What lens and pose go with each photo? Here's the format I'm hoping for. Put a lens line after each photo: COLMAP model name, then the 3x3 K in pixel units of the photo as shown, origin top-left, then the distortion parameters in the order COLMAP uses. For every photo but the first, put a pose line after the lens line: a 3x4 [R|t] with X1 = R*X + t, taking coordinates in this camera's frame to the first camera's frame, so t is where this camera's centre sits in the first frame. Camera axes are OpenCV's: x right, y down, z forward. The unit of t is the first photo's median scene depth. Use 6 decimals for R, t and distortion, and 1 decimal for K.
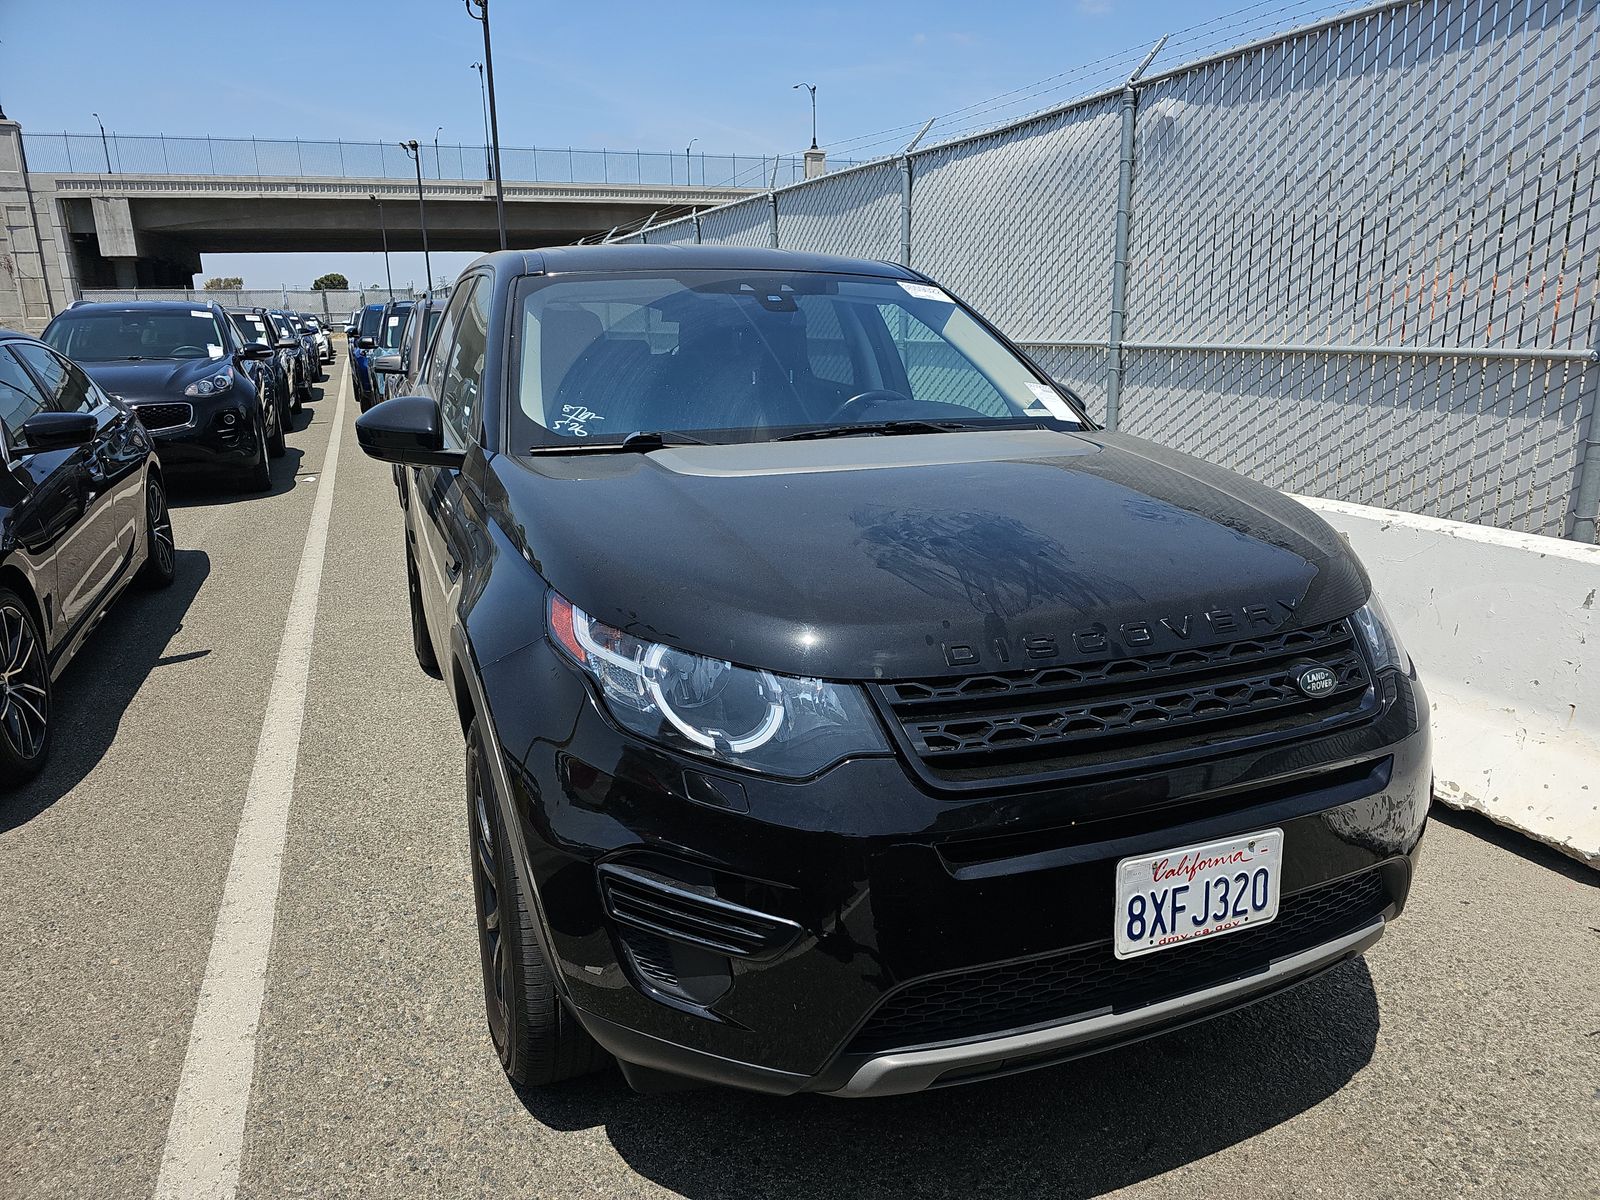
lens RADIAL K [[1064.5, 0, 806.6], [0, 1064.5, 612.4], [0, 0, 1]] dist [0.047072, -0.041223]
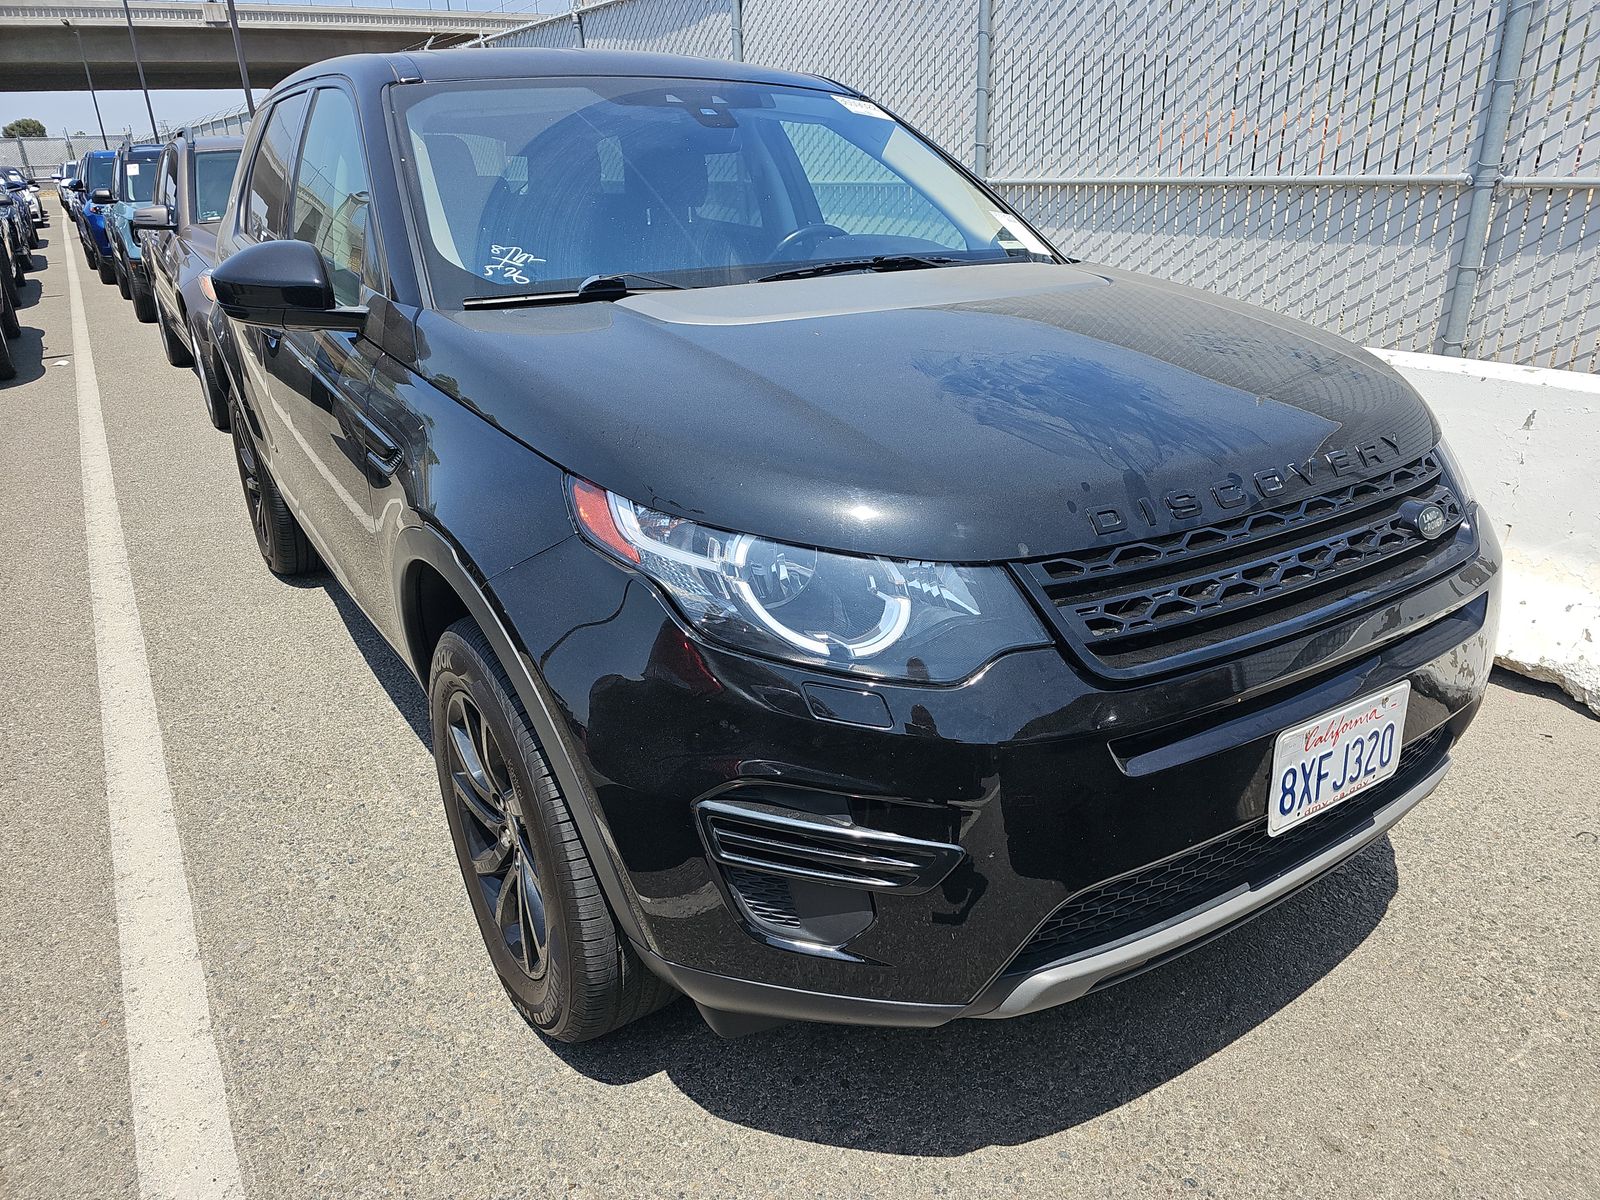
lens RADIAL K [[1064.5, 0, 830.3], [0, 1064.5, 624.2], [0, 0, 1]] dist [0.047072, -0.041223]
pose [[0.980714, -0.087410, 0.174815, -0.171028], [0.062844, 0.987951, 0.141432, -0.009955], [-0.185072, -0.127718, 0.974390, 0.142260]]
